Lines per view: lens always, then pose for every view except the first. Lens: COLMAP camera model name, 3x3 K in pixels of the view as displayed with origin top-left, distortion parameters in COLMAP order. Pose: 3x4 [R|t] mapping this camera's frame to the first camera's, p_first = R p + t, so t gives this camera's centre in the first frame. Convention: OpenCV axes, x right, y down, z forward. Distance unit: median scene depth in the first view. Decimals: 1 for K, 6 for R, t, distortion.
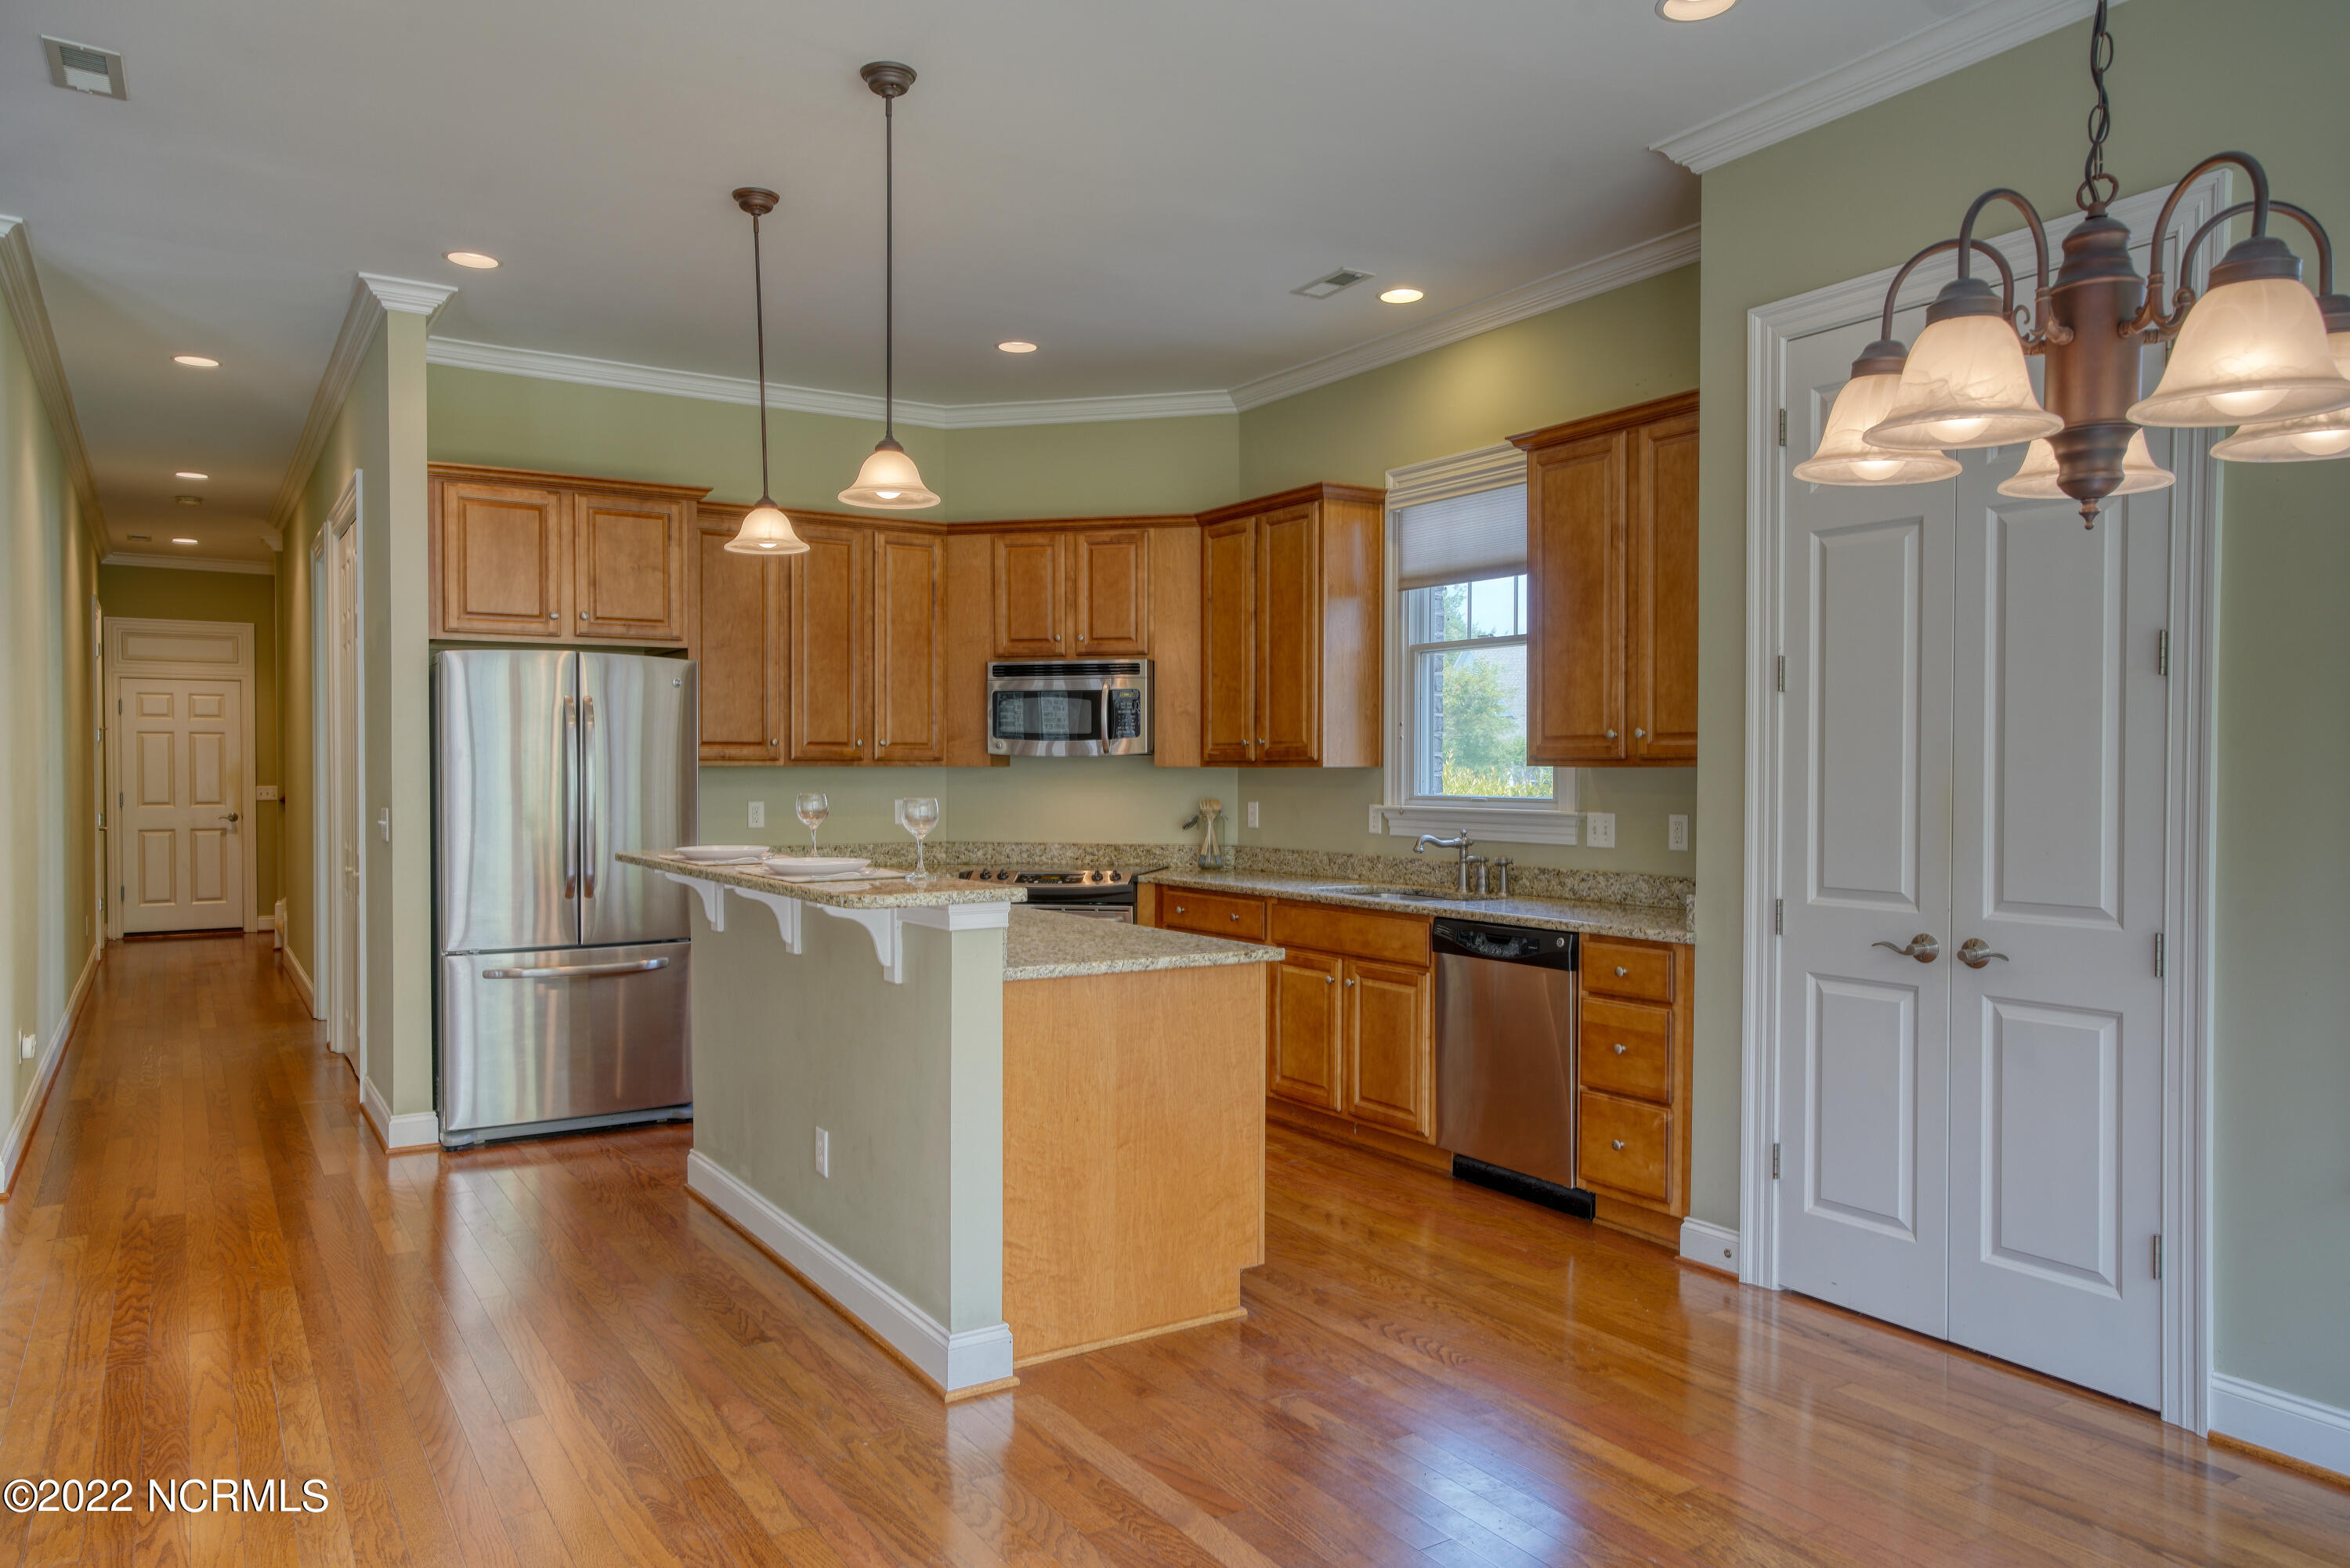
lens RADIAL K [[1575.1, 0, 1162.8], [0, 1575.1, 822.6], [0, 0, 1]] dist [-0.004170, -0.000245]
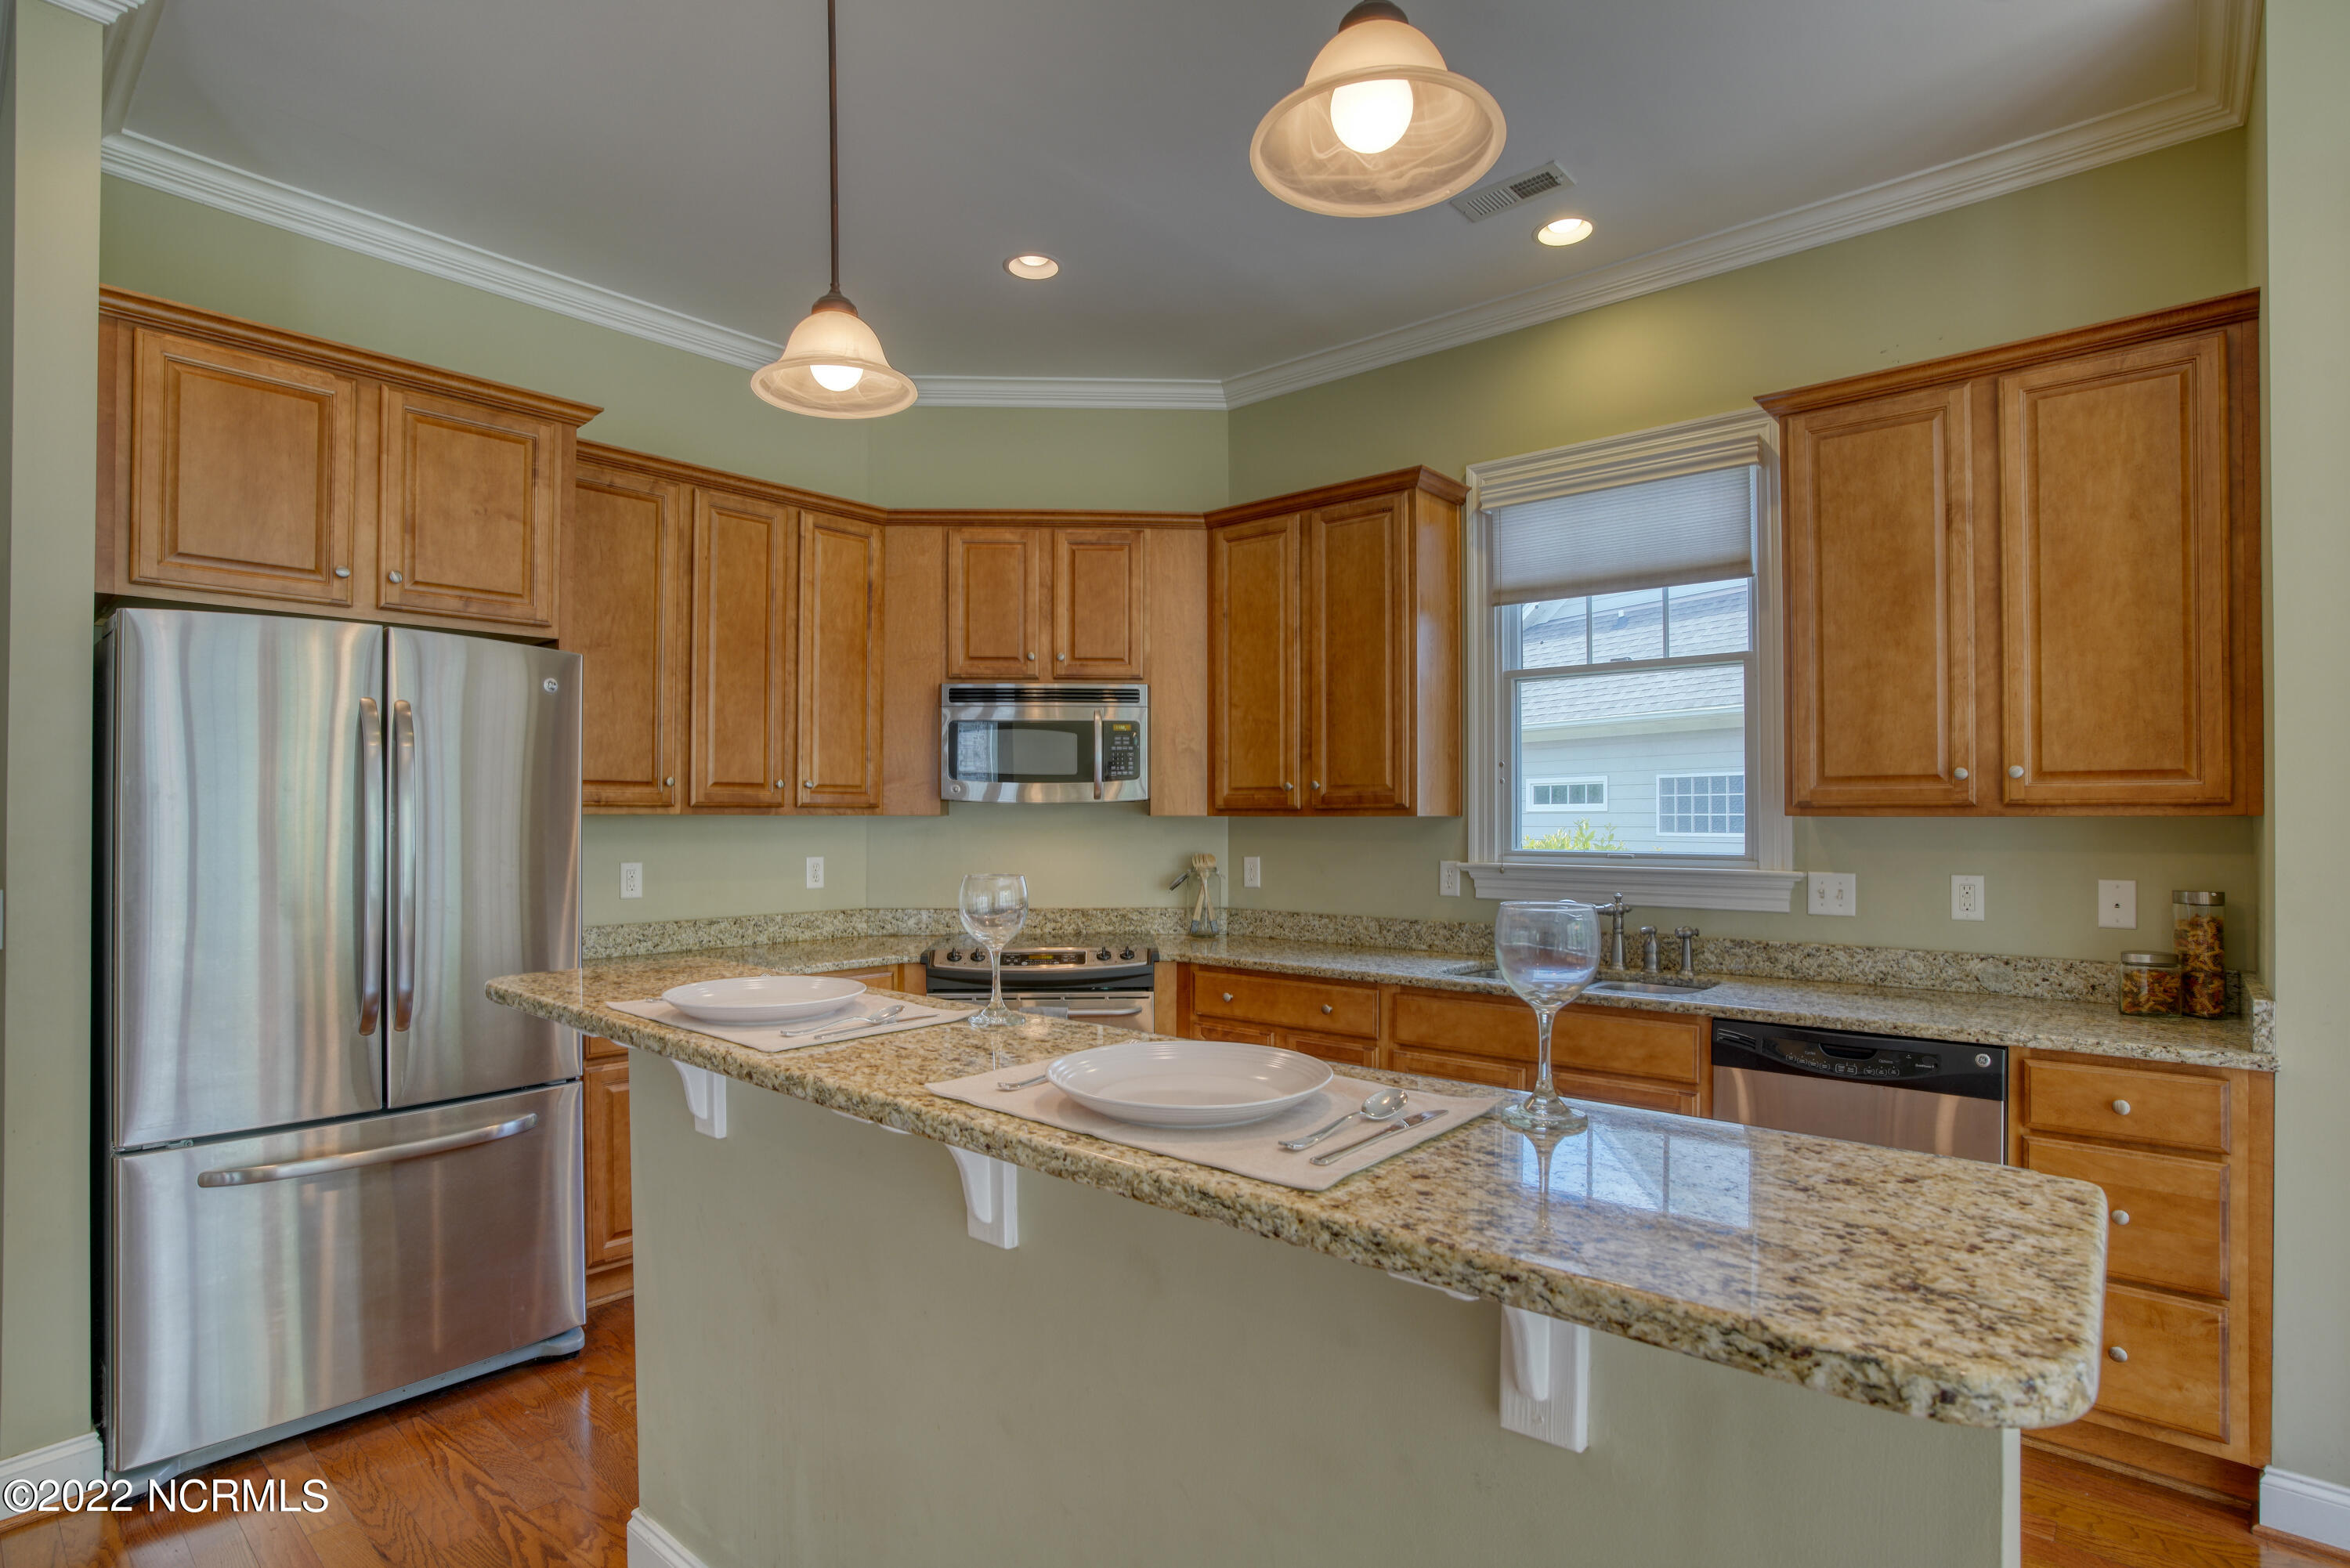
lens RADIAL K [[1180.9, 0, 1171.6], [0, 1180.9, 807.4], [0, 0, 1]] dist [-0.077115, 0.035813]
pose [[0.959313, 0.001069, 0.282342, -0.189477], [0.010578, 0.999155, -0.039727, -0.017059], [-0.282146, 0.041097, 0.958491, 0.455033]]
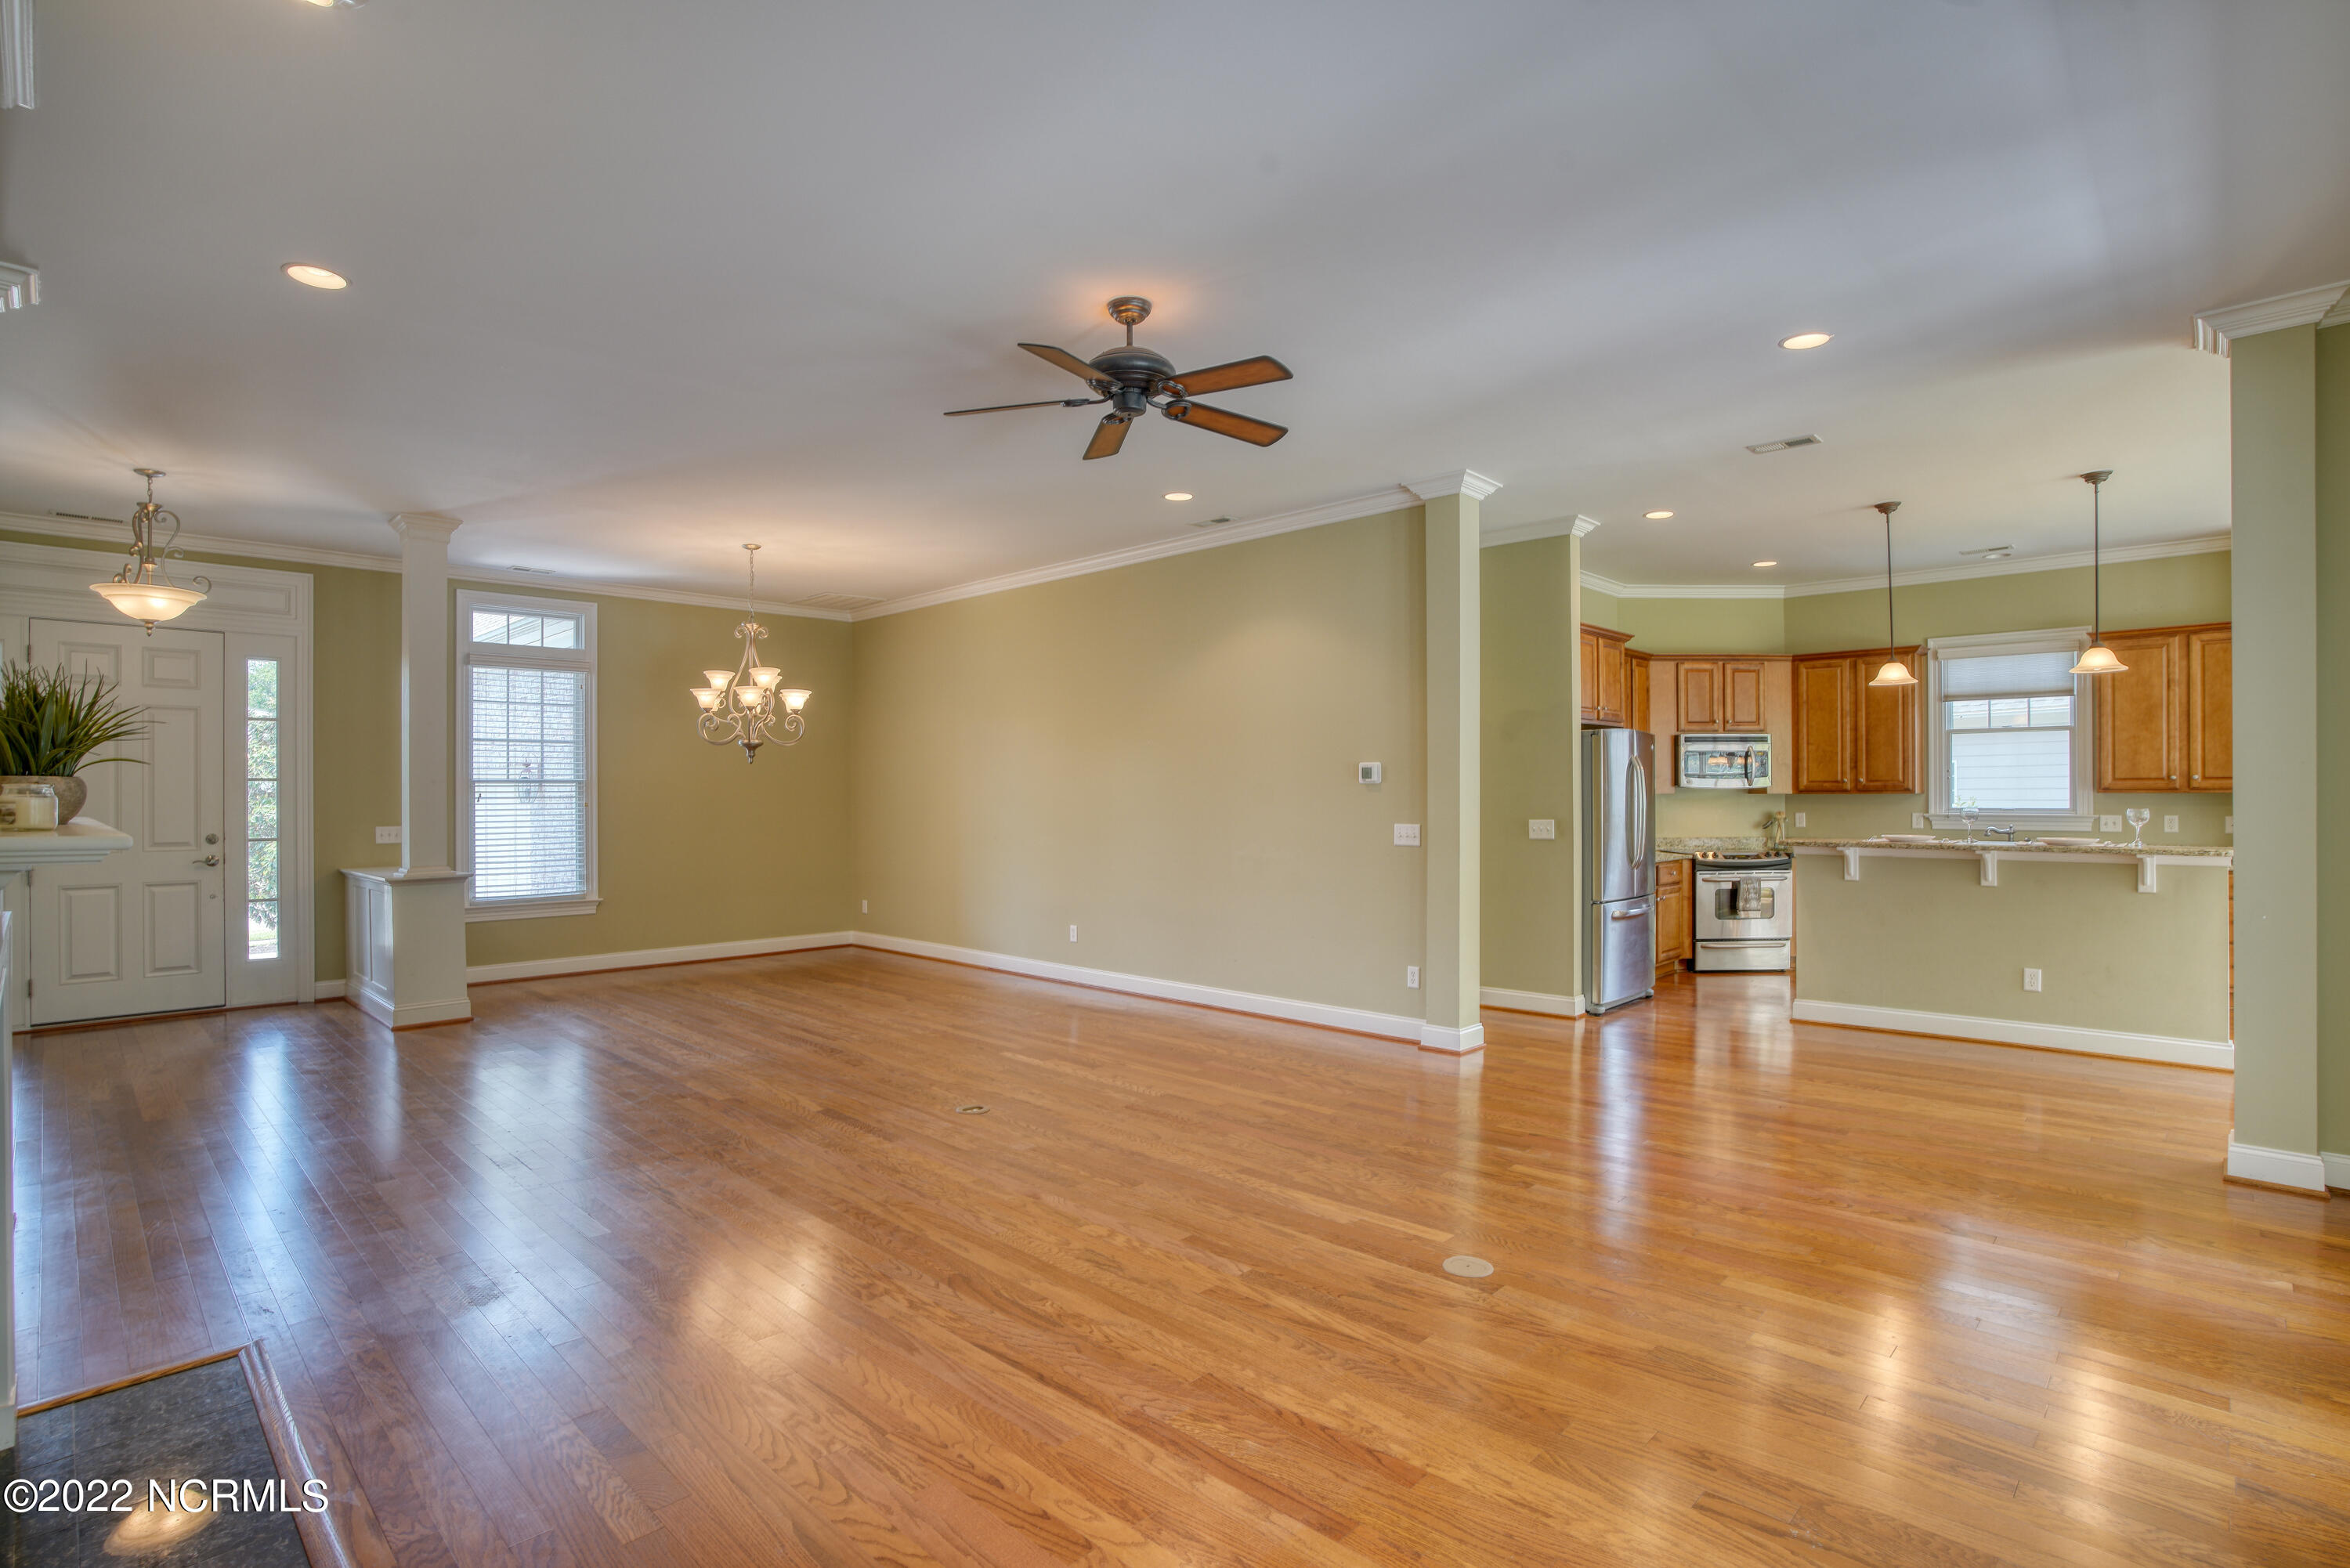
lens RADIAL K [[1143.8, 0, 1163.3], [0, 1143.8, 795.7], [0, 0, 1]] dist [-0.073621, 0.032515]
pose [[0.976239, -0.003128, 0.216673, -1.074285], [0.010581, 0.999391, -0.033244, 0.002321], [-0.216437, 0.034746, 0.975678, -0.115117]]
